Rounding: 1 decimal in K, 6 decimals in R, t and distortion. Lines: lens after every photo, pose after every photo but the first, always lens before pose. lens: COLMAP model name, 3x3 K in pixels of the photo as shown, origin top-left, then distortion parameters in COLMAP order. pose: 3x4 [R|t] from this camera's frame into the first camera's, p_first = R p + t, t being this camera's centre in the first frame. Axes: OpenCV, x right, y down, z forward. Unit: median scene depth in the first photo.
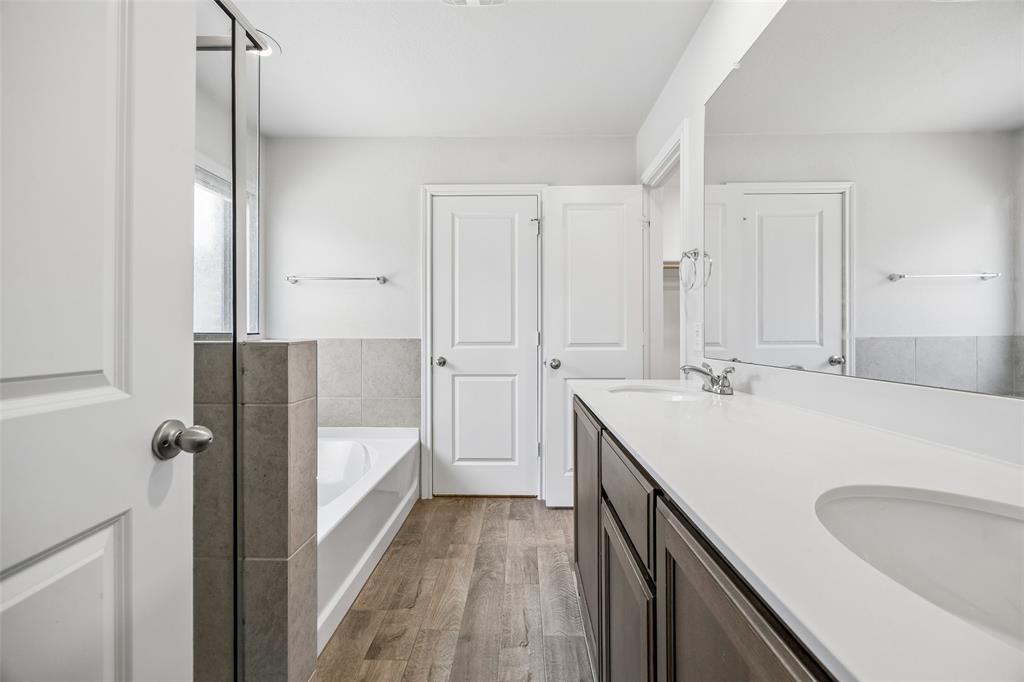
lens RADIAL K [[393.1, 0, 514.1], [0, 393.1, 338.8], [0, 0, 1]] dist [-0.000540, -0.000527]
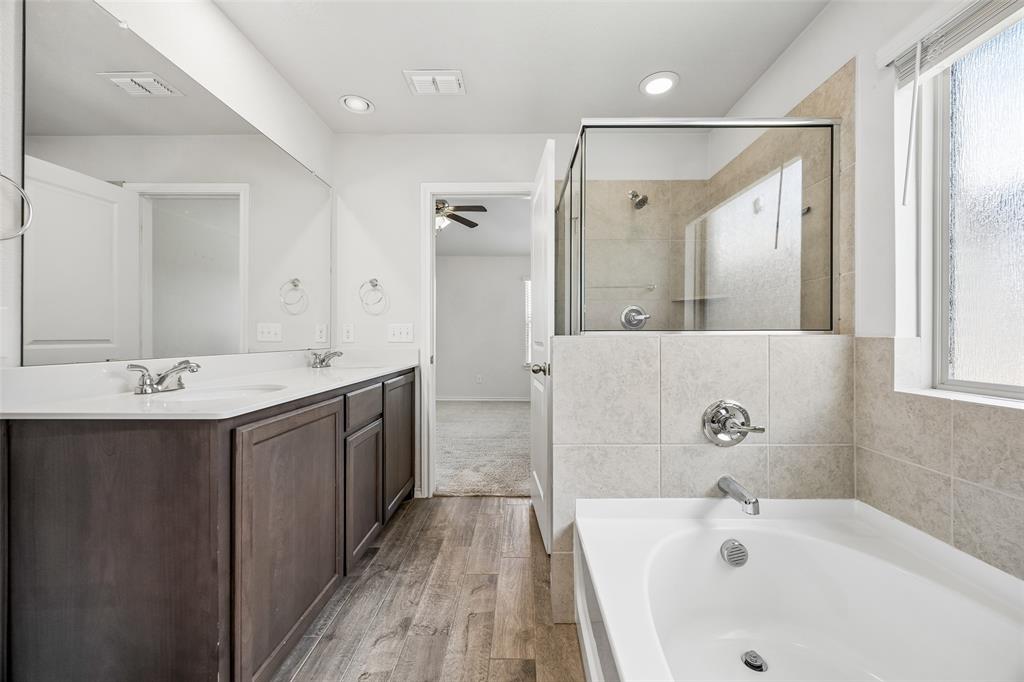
lens RADIAL K [[393.1, 0, 517.2], [0, 393.1, 338.8], [0, 0, 1]] dist [-0.000540, -0.000527]
pose [[-0.999984, -0.003629, -0.004255, -0.337222], [-0.003659, 0.999968, 0.007141, 0.003147], [0.004229, 0.007157, -0.999965, 2.024061]]
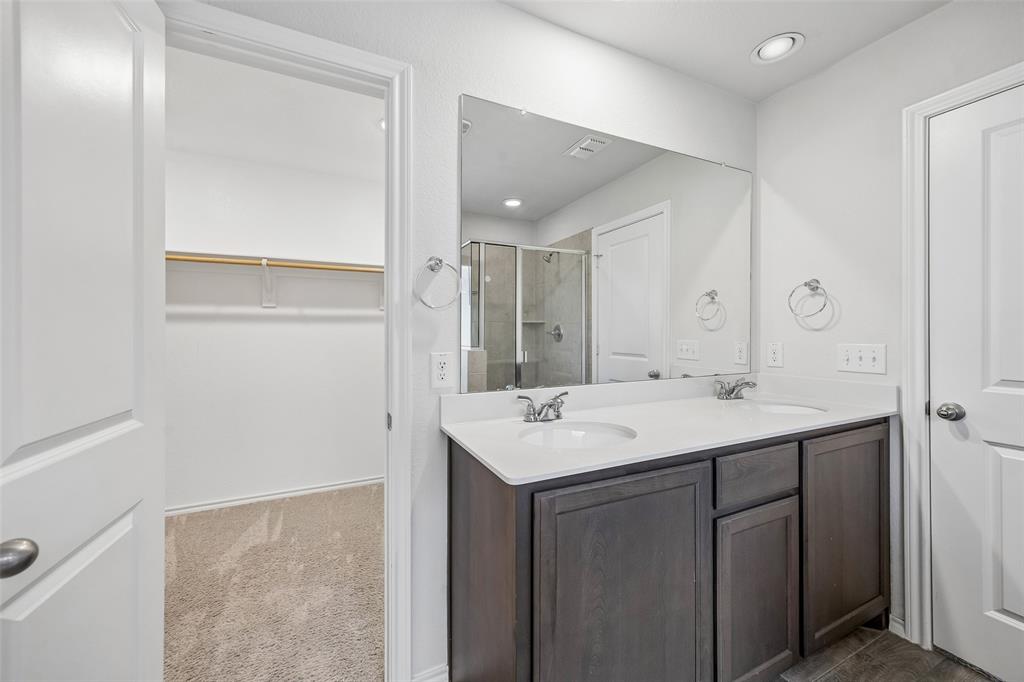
lens RADIAL K [[393.1, 0, 502.9], [0, 393.1, 334.8], [0, 0, 1]] dist [-0.000540, -0.000527]
pose [[-0.437304, 0.000444, 0.899314, -0.377625], [0.005115, 0.999985, 0.001994, -0.065763], [-0.899299, 0.005472, -0.437299, 1.745970]]
